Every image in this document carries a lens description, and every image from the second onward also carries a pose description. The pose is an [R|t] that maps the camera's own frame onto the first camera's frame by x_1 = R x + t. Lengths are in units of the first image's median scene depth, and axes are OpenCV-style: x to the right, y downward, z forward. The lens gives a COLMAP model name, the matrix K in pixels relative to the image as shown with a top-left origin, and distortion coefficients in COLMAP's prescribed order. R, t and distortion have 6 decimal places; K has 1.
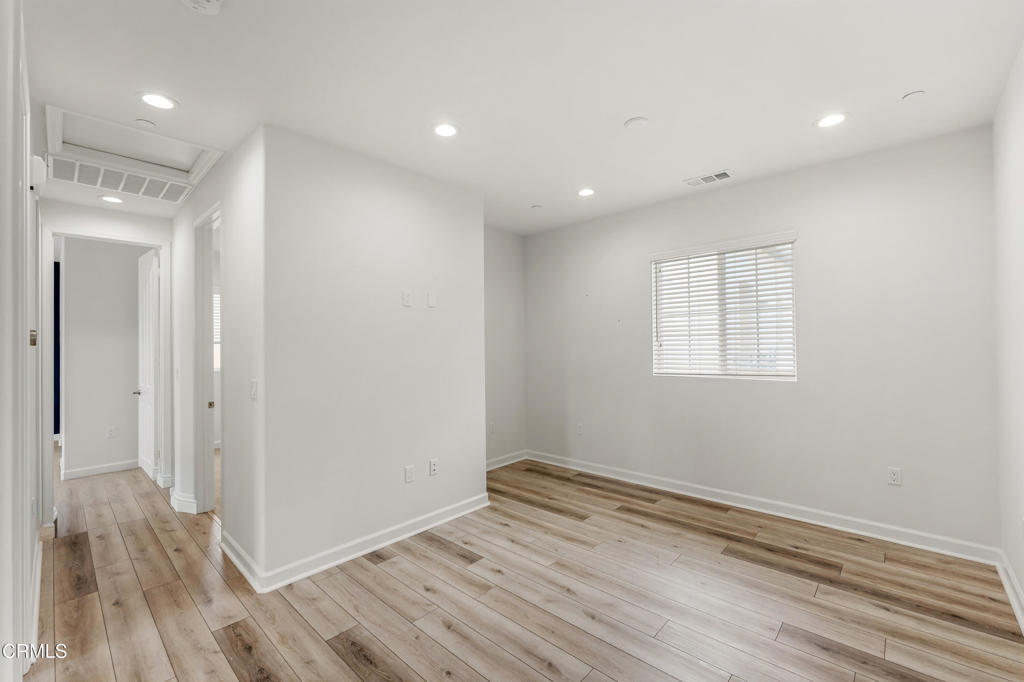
lens RADIAL K [[433.3, 0, 511.9], [0, 433.3, 341.8], [0, 0, 1]] dist [-0.008198, 0.002865]
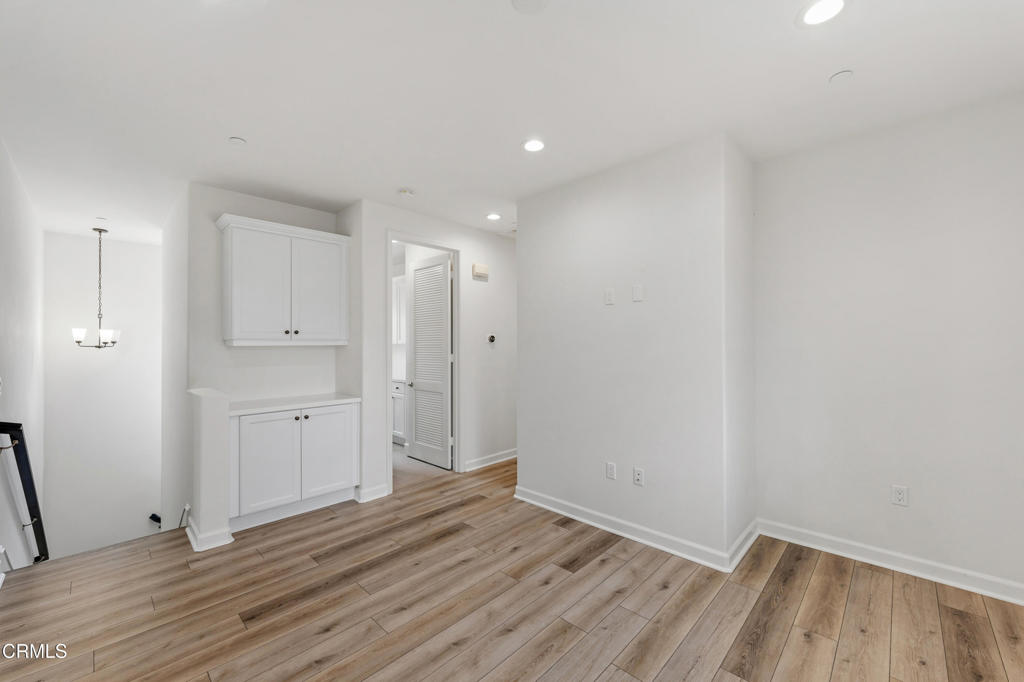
lens RADIAL K [[411.5, 0, 512.4], [0, 411.5, 342.9], [0, 0, 1]] dist [0.000345, -0.000442]
pose [[-0.038099, 0.004278, -0.999265, 0.814375], [0.011177, 0.999930, 0.003855, 0.001158], [0.999211, -0.011022, -0.038144, 0.902061]]
